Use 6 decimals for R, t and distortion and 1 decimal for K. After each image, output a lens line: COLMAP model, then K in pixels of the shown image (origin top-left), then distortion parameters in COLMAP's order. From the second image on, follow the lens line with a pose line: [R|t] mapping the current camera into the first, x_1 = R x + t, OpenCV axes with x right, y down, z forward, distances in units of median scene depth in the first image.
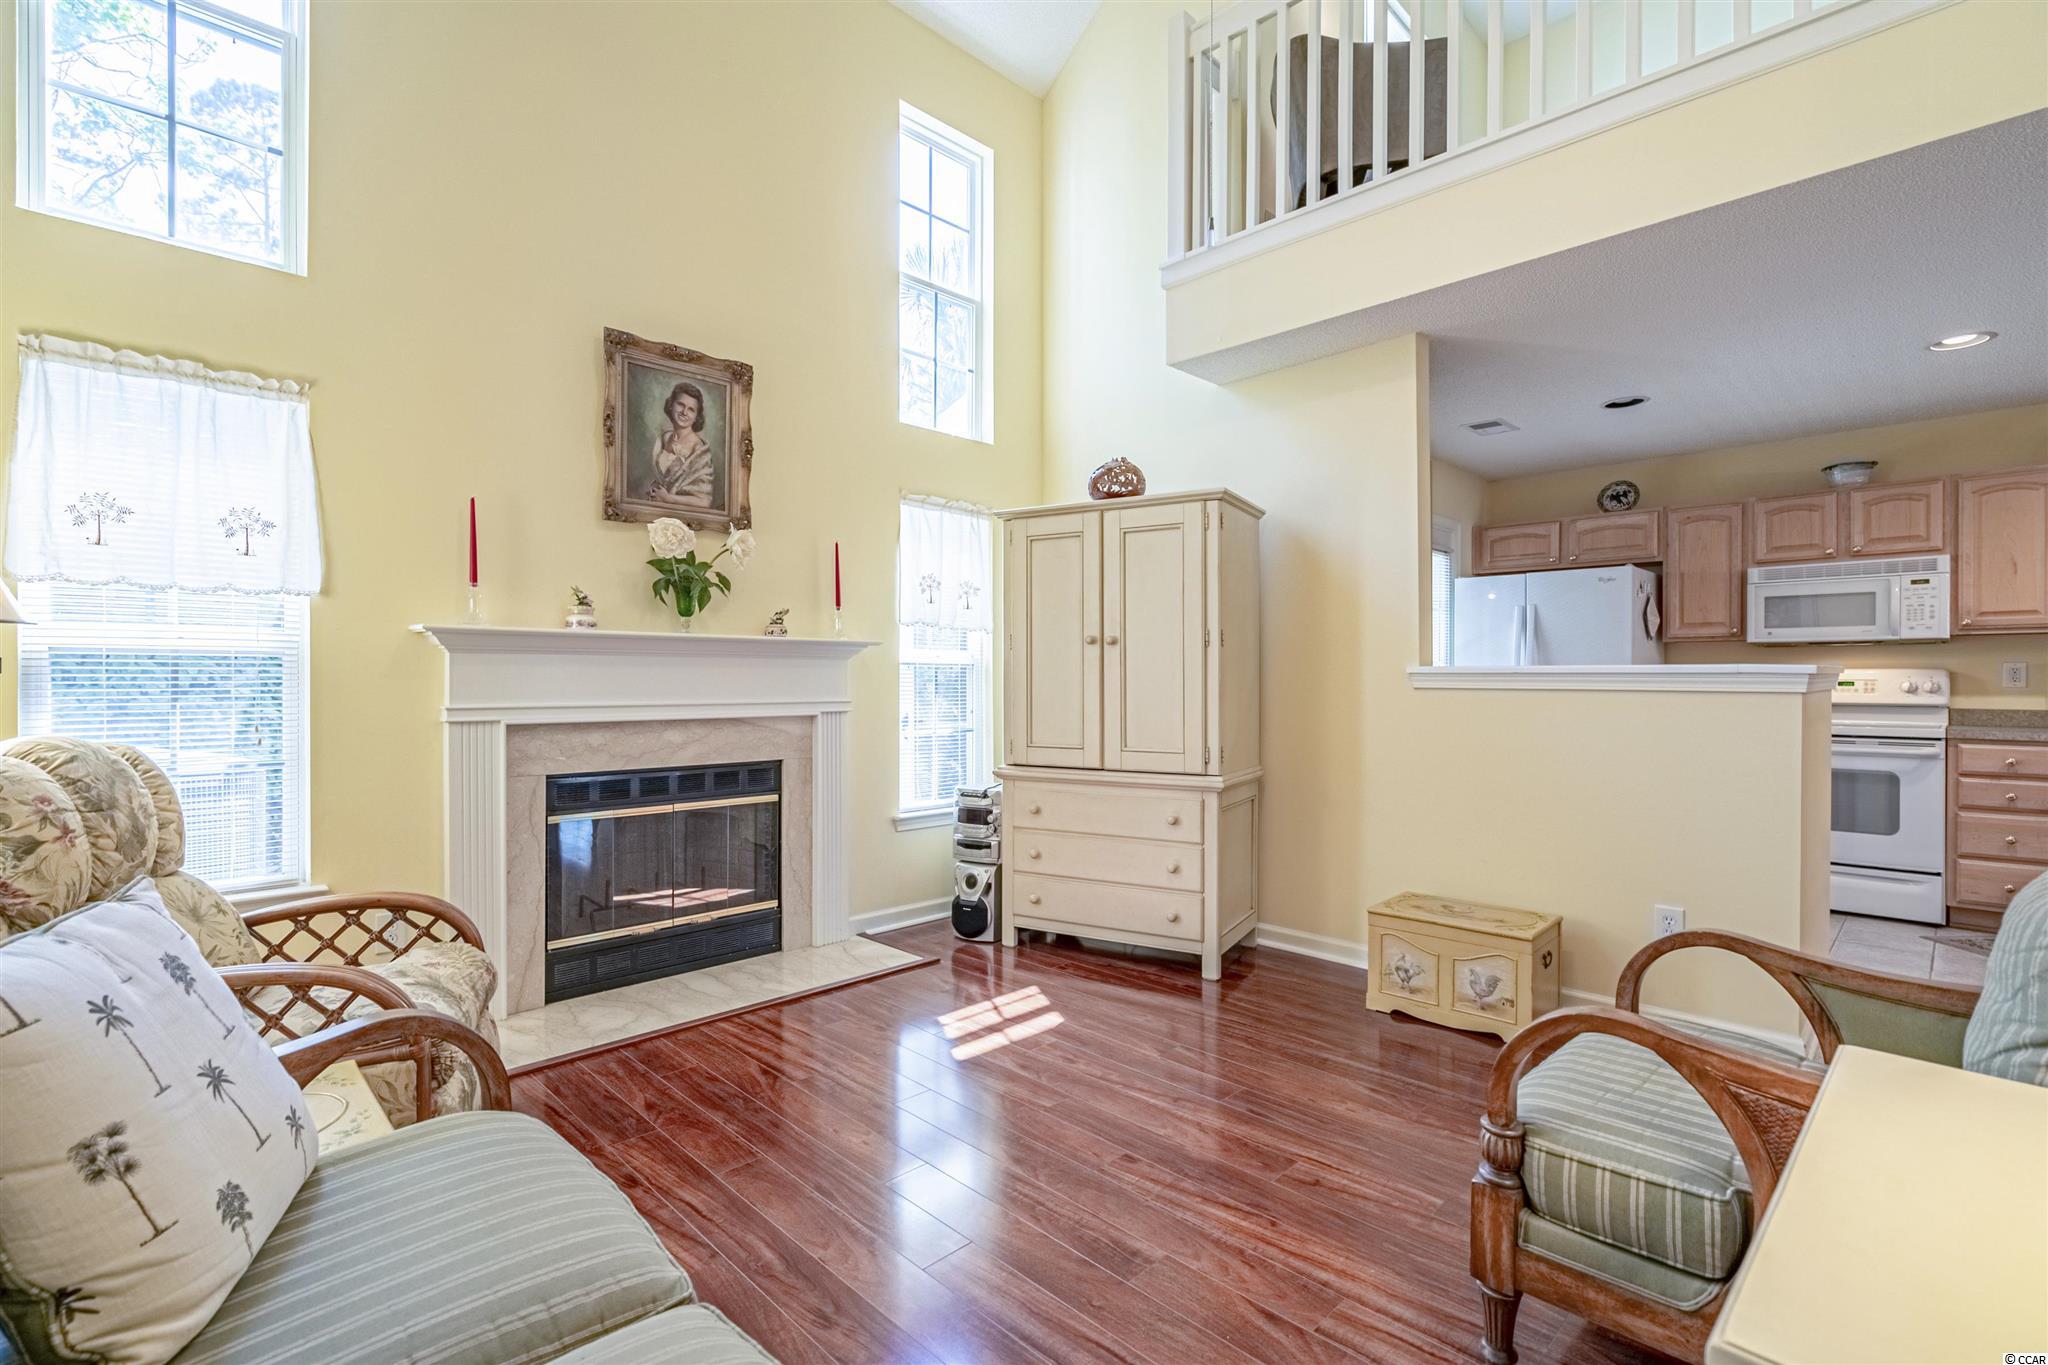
lens RADIAL K [[928.9, 0, 1020.3], [0, 928.9, 682.5], [0, 0, 1]] dist [-0.006212, 0.002238]
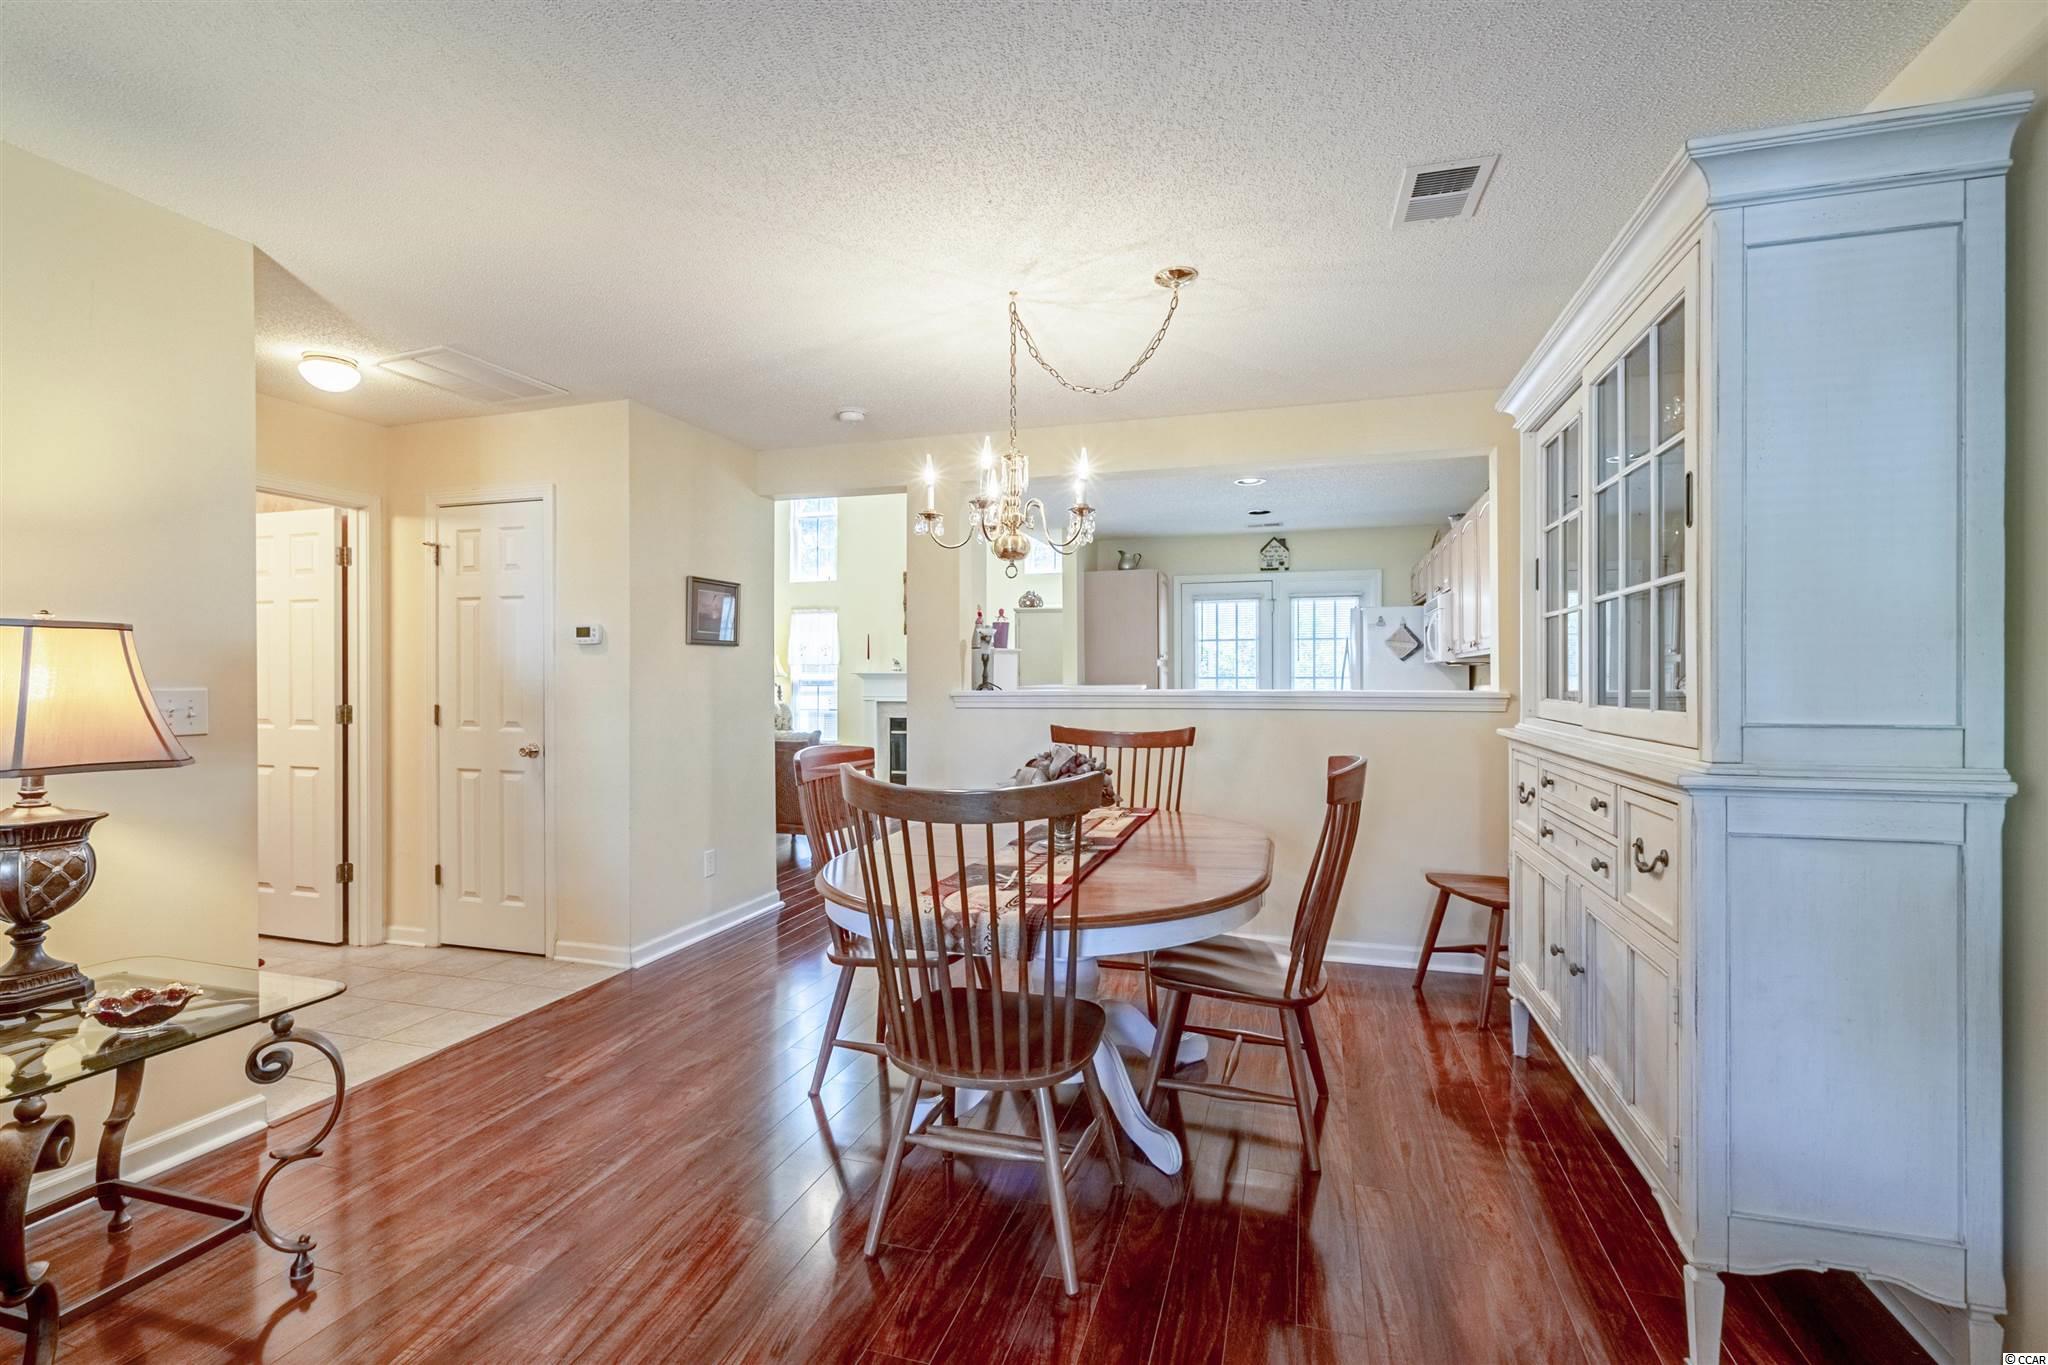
lens RADIAL K [[928.9, 0, 1020.3], [0, 928.9, 682.5], [0, 0, 1]] dist [-0.006212, 0.002238]
pose [[0.473075, 0.004063, -0.881013, 2.152156], [-0.001022, 0.999991, 0.004063, -0.028987], [0.881021, -0.001021, 0.473075, -0.096240]]
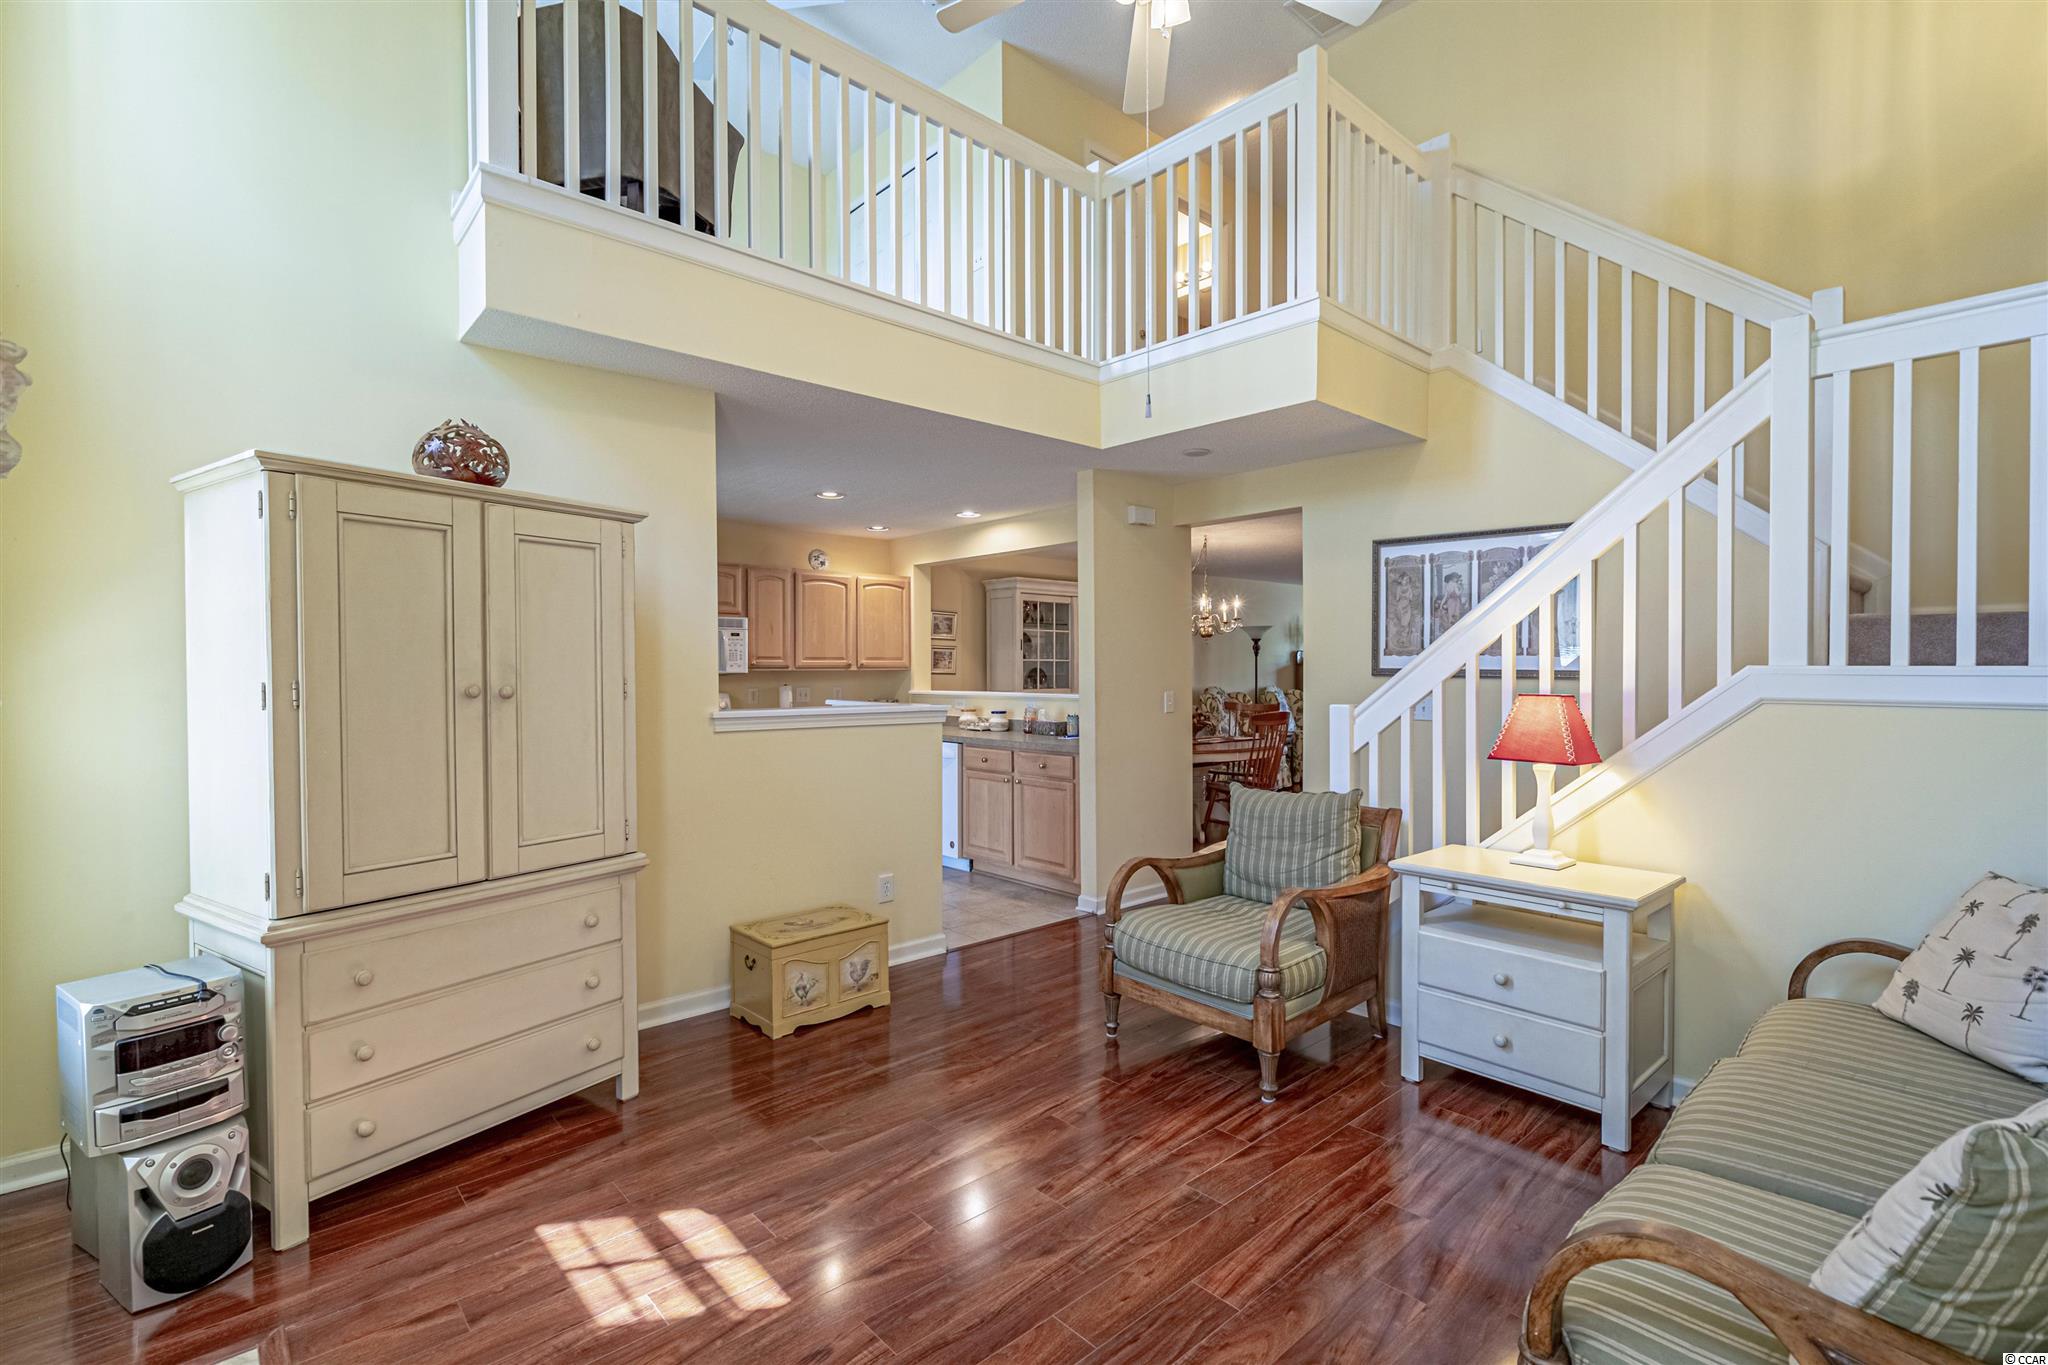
lens RADIAL K [[928.9, 0, 1020.3], [0, 928.9, 682.5], [0, 0, 1]] dist [-0.006212, 0.002238]
pose [[0.041572, -0.013426, 0.999045, -0.575490], [0.007541, 0.999885, 0.013124, -0.058199], [-0.999107, 0.006988, 0.041669, 0.581463]]
